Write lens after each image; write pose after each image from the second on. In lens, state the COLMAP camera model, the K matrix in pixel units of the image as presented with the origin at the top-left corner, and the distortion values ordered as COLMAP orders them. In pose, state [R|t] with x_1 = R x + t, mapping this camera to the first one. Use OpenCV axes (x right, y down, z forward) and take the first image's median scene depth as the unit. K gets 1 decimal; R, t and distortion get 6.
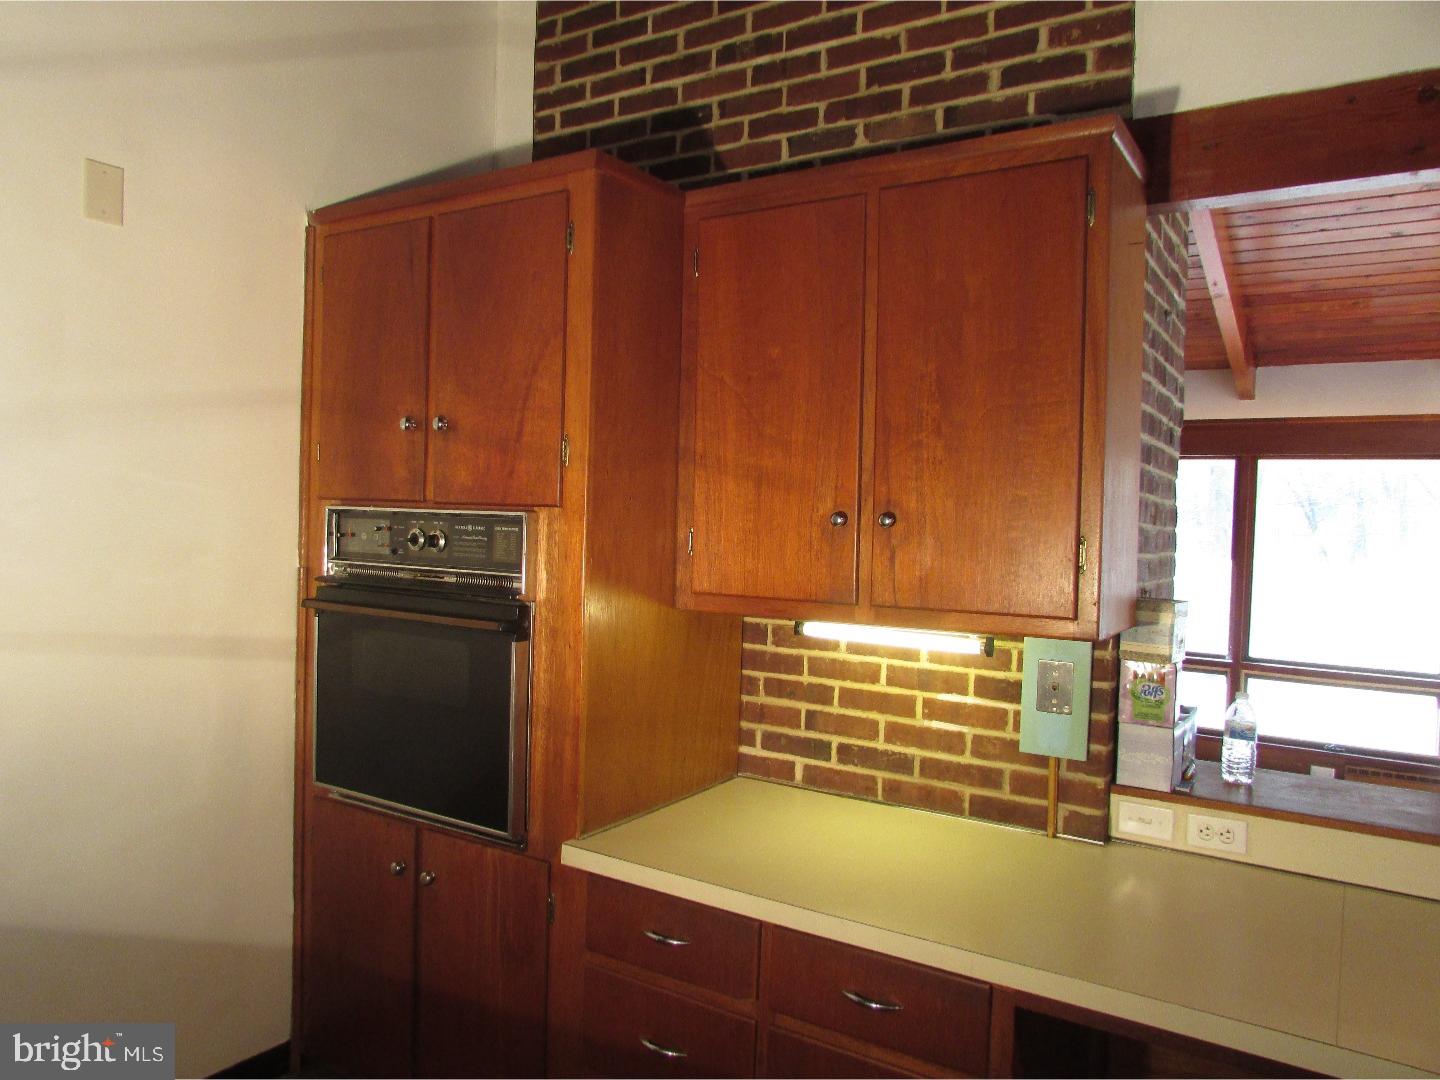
lens RADIAL K [[1026.7, 0, 681.4], [0, 1026.7, 535.6], [0, 0, 1]] dist [-0.049069, 0.039137]
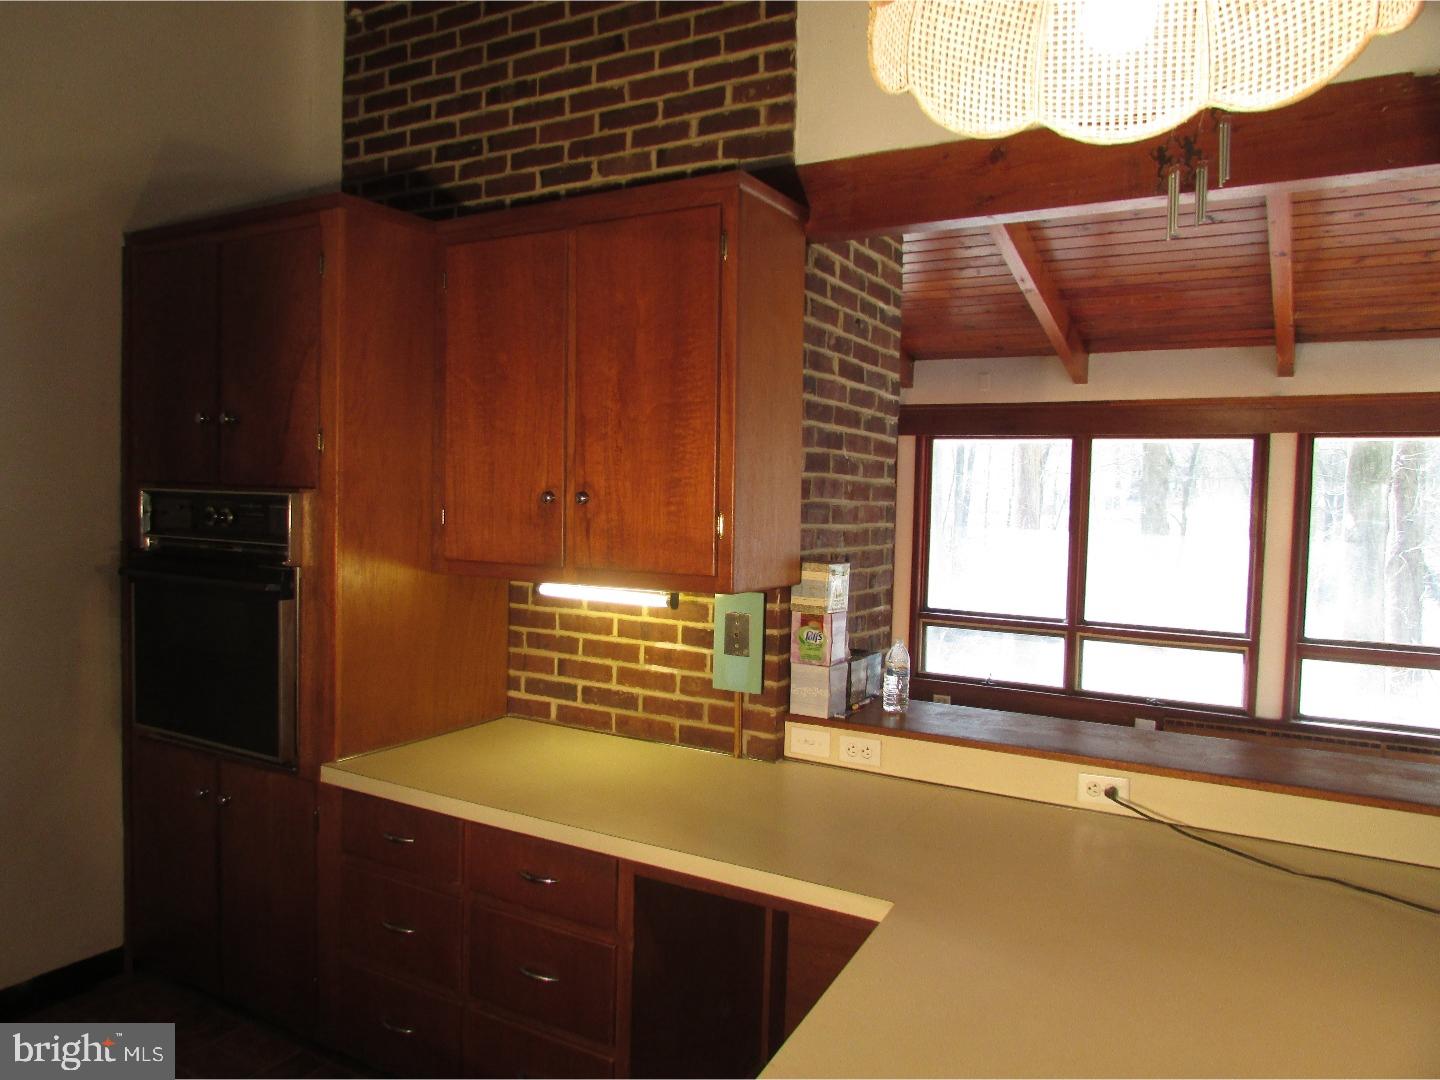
lens RADIAL K [[1026.7, 0, 681.4], [0, 1026.7, 535.6], [0, 0, 1]] dist [-0.049069, 0.039137]
pose [[0.999043, -0.007783, 0.043035, 0.226500], [0.006813, 0.999721, 0.022637, 0.002565], [-0.043200, -0.022322, 0.998817, -0.196248]]
